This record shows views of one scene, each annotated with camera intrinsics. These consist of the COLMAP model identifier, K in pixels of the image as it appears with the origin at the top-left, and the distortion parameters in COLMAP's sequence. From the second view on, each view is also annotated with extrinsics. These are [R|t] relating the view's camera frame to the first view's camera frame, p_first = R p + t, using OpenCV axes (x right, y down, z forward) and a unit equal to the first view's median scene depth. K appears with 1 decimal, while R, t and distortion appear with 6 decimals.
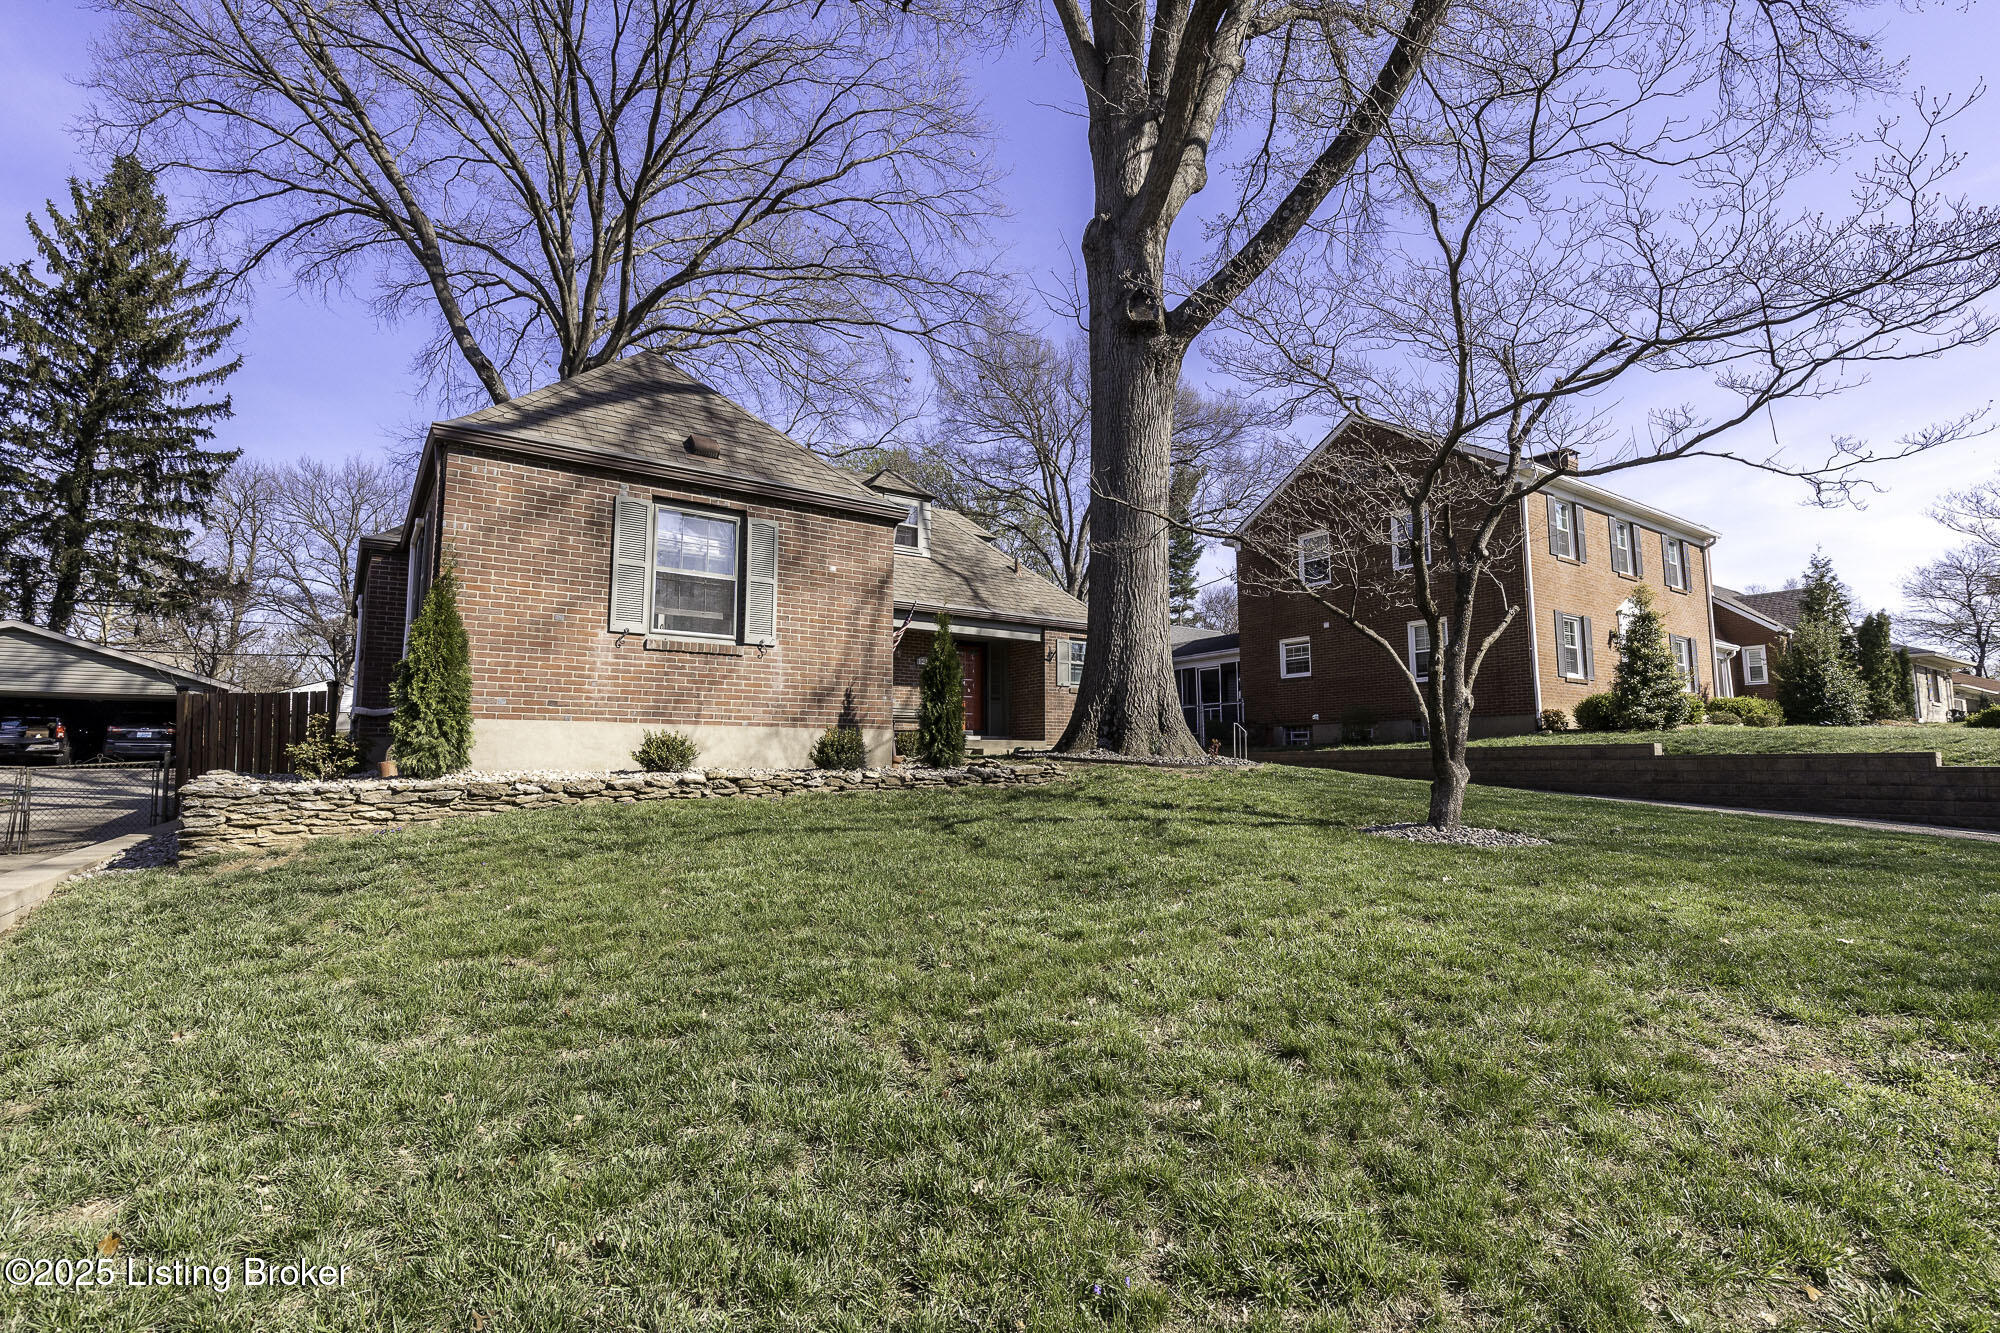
lens RADIAL K [[926.2, 0, 996.9], [0, 926.2, 683.7], [0, 0, 1]] dist [0.006903, 0.000459]
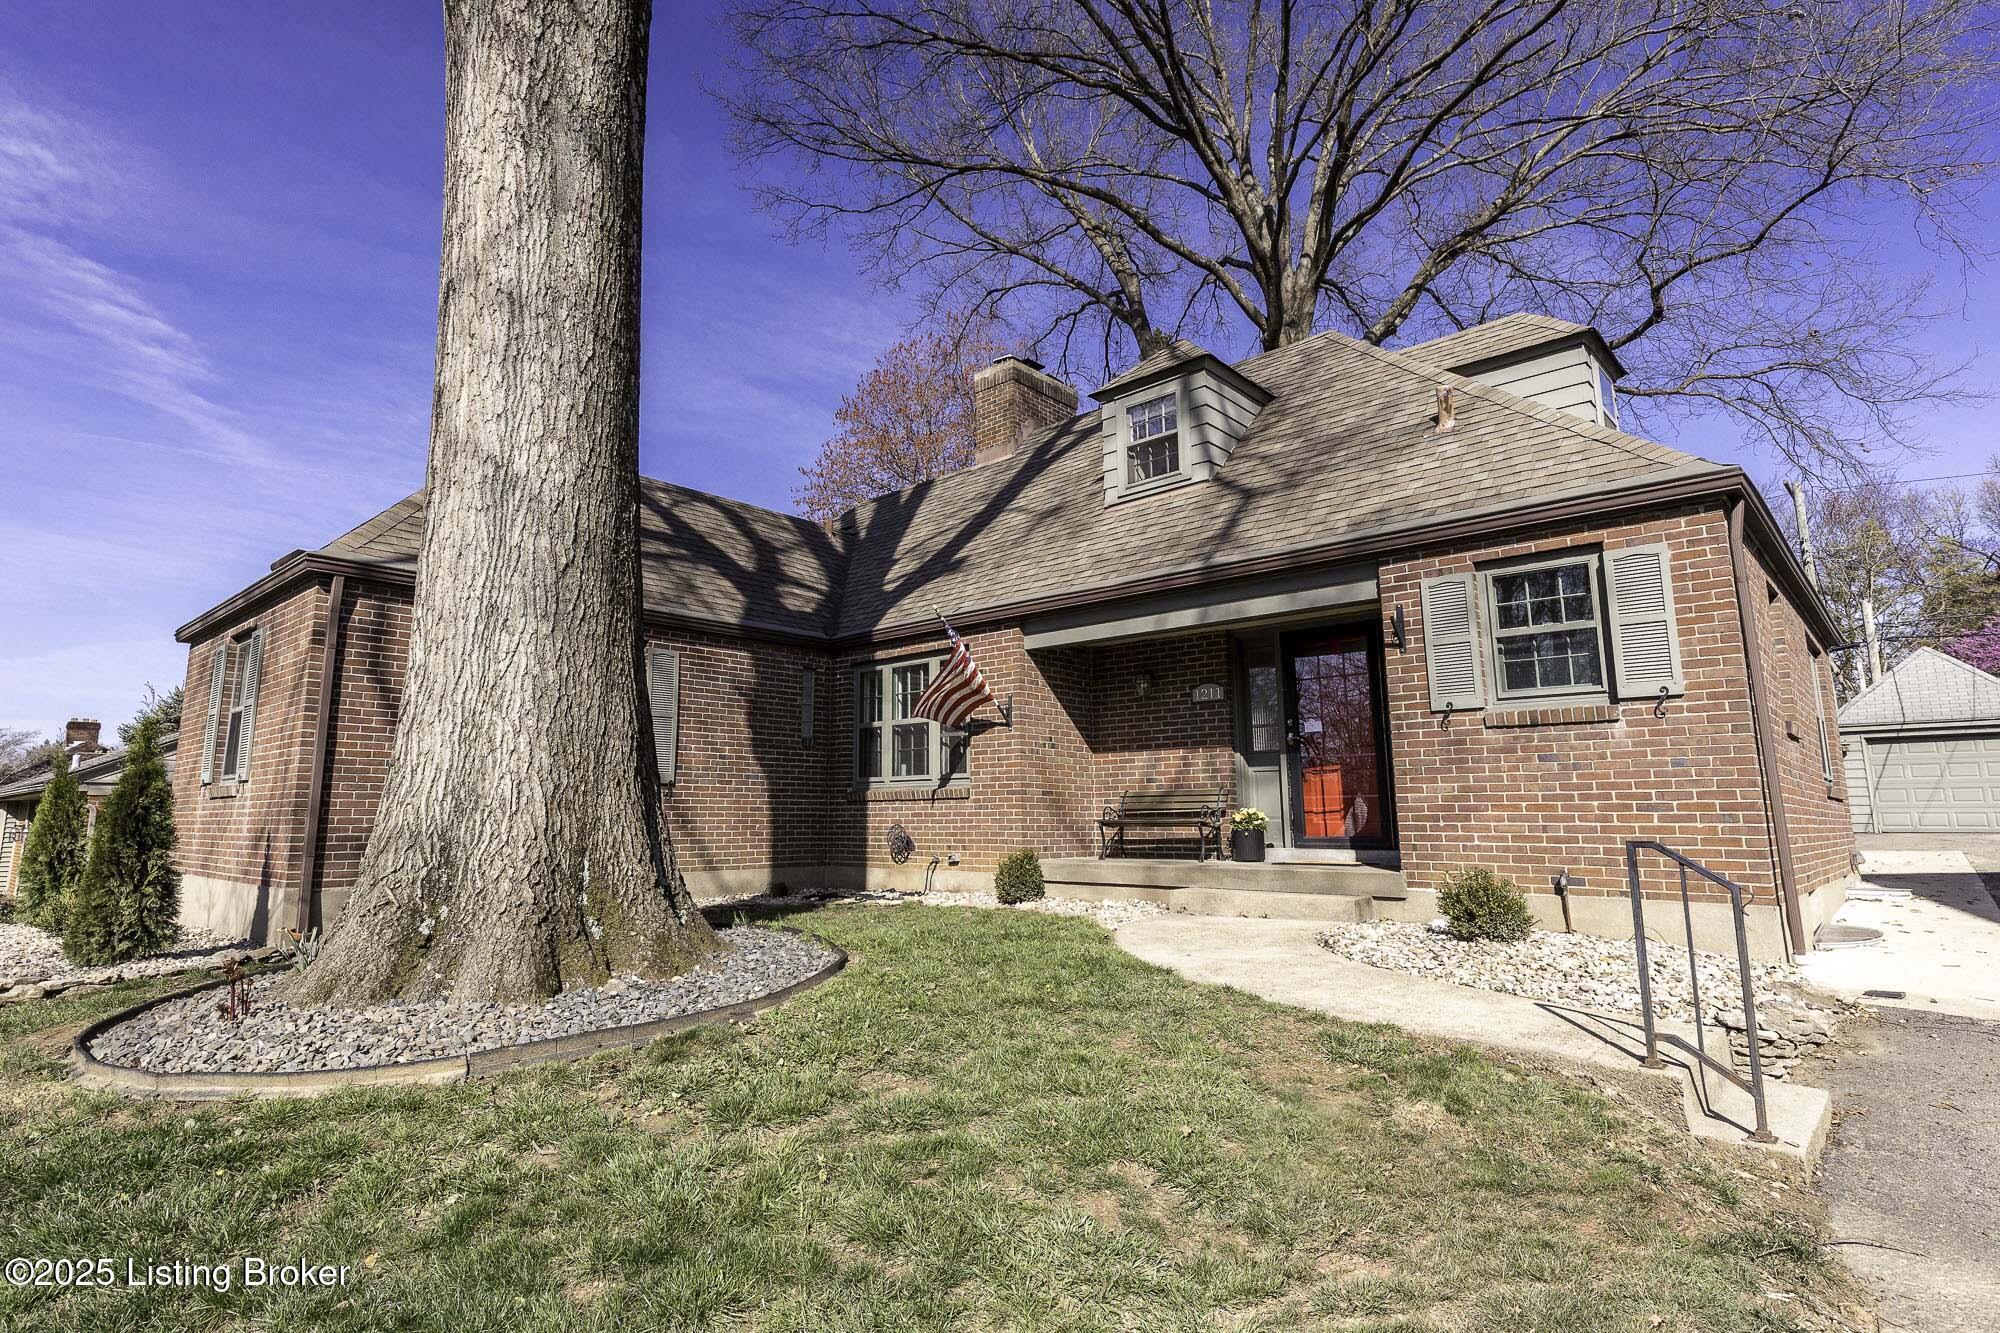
lens RADIAL K [[1037.1, 0, 945.3], [0, 1037.1, 638.1], [0, 0, 1]] dist [0.009042, -0.000832]
pose [[0.195410, -0.172301, -0.965467, 0.782018], [0.090172, 0.983432, -0.157256, 0.037031], [0.976567, -0.056329, 0.207709, 1.410670]]
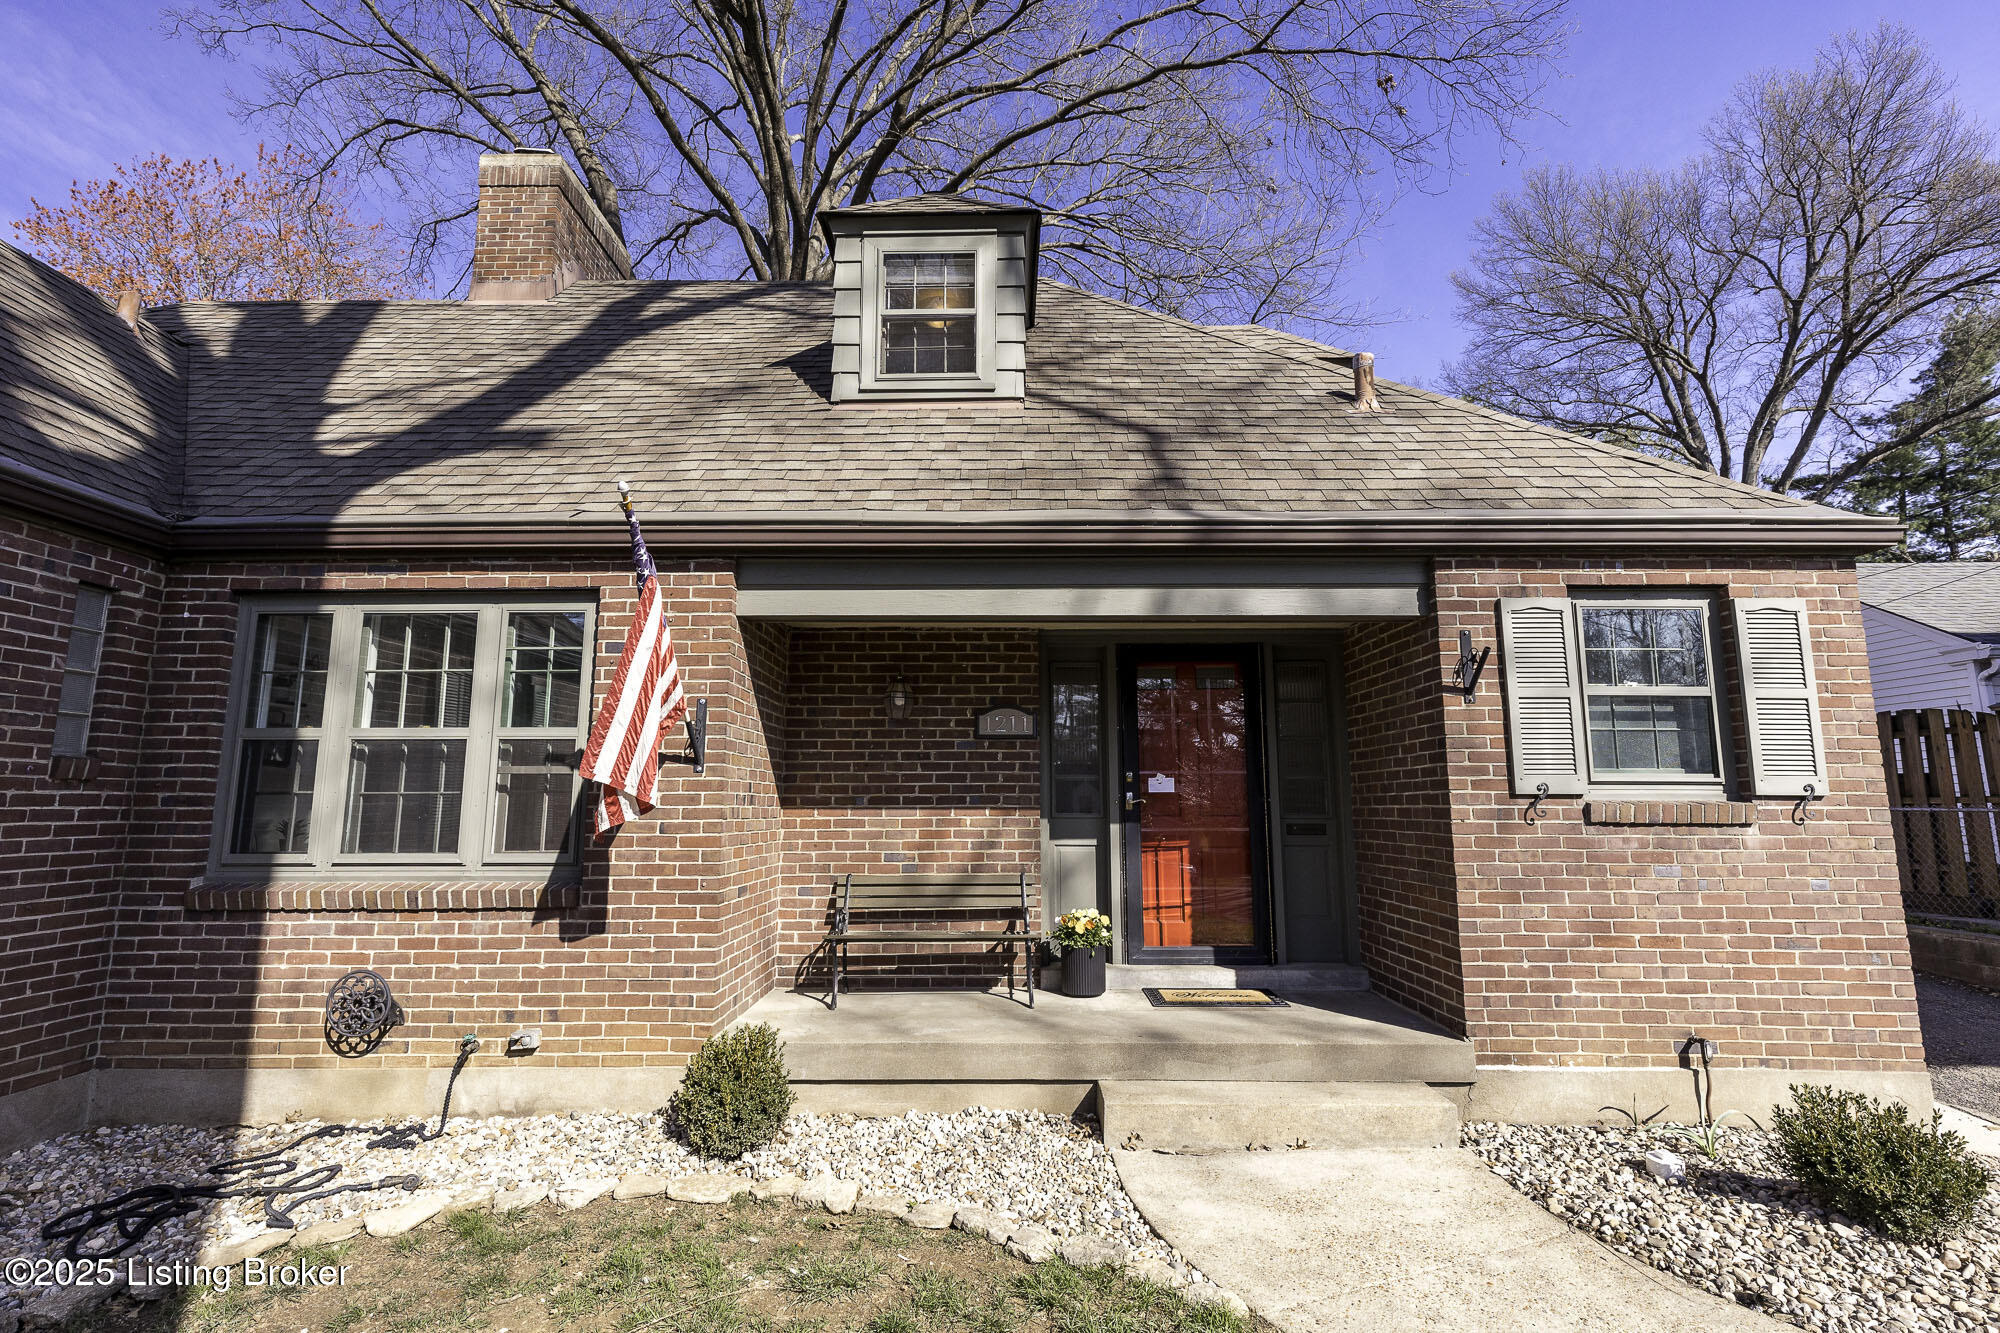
lens RADIAL K [[926.2, 0, 998.3], [0, 926.2, 659.6], [0, 0, 1]] dist [0.006903, 0.000459]
pose [[0.814654, -0.090118, -0.572903, 0.182707], [0.052998, 0.995288, -0.081198, -0.038495], [0.577521, 0.035785, 0.815591, 1.391592]]
